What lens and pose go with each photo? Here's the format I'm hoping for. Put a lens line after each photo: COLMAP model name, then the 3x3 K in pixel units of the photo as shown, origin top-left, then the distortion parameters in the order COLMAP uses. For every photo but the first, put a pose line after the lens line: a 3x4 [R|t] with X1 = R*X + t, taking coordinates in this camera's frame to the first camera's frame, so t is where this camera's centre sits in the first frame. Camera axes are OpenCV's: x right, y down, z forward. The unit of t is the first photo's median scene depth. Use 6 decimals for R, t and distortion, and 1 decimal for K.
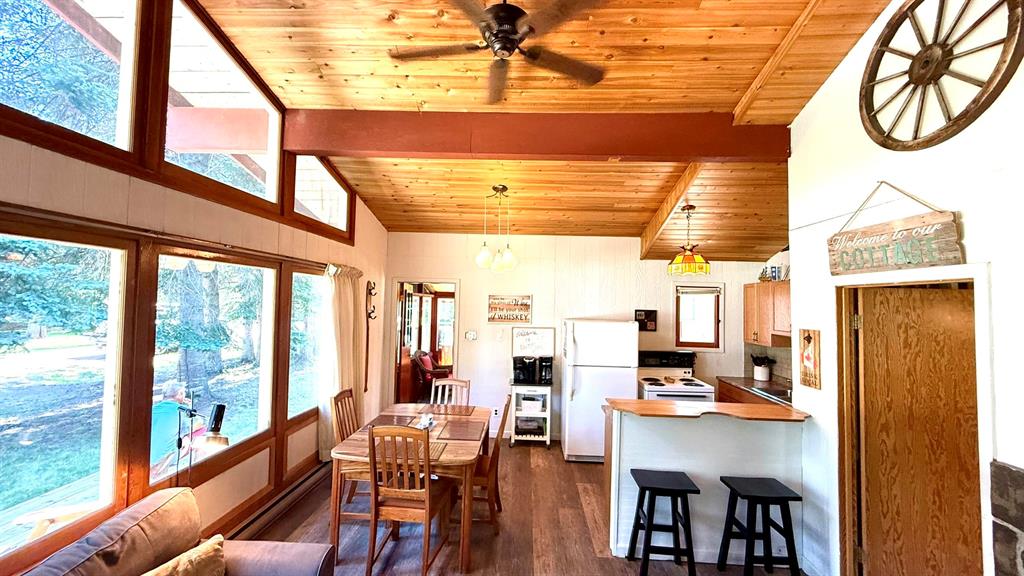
lens RADIAL K [[408.5, 0, 507.8], [0, 408.5, 287.3], [0, 0, 1]] dist [0.000350, -0.000120]
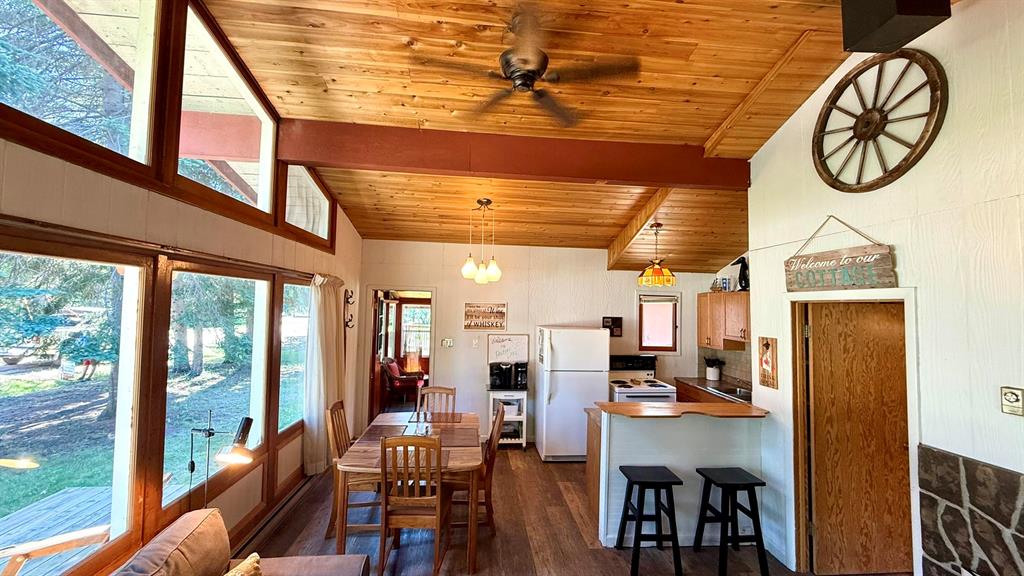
lens RADIAL K [[408.5, 0, 507.6], [0, 408.5, 287.2], [0, 0, 1]] dist [0.000350, -0.000120]
pose [[0.991216, 0.005045, 0.132156, -0.113651], [-0.004293, 0.999973, -0.005968, -0.022588], [-0.132182, 0.005349, 0.991211, -0.040844]]
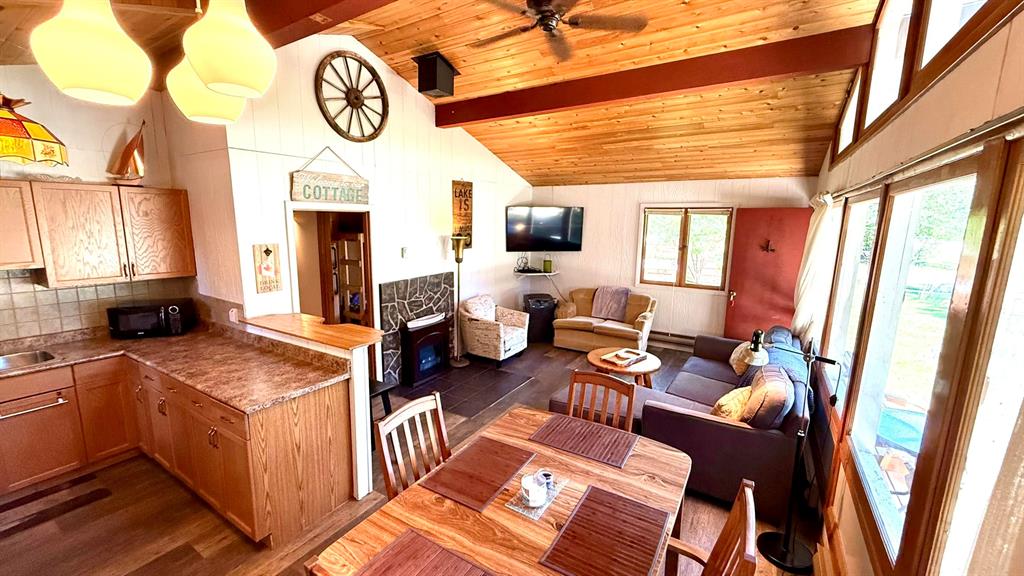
lens RADIAL K [[408.5, 0, 509.3], [0, 408.5, 287.8], [0, 0, 1]] dist [0.000350, -0.000120]
pose [[-0.870858, -0.113907, 0.478154, -0.346327], [-0.051063, 0.988480, 0.142477, 0.018212], [-0.488874, 0.099662, -0.866643, 1.293776]]
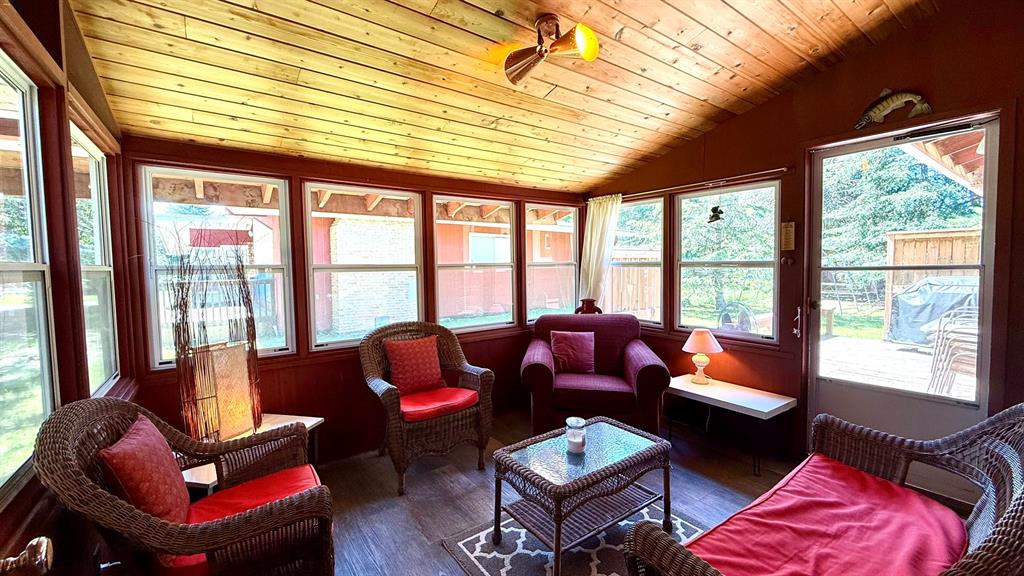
lens RADIAL K [[408.5, 0, 507.4], [0, 408.5, 285.4], [0, 0, 1]] dist [0.000350, -0.000120]
pose [[0.782766, -0.063409, 0.619077, -0.359775], [0.001588, 0.994996, 0.099903, 0.177537], [-0.622314, -0.077218, 0.778950, 1.535430]]
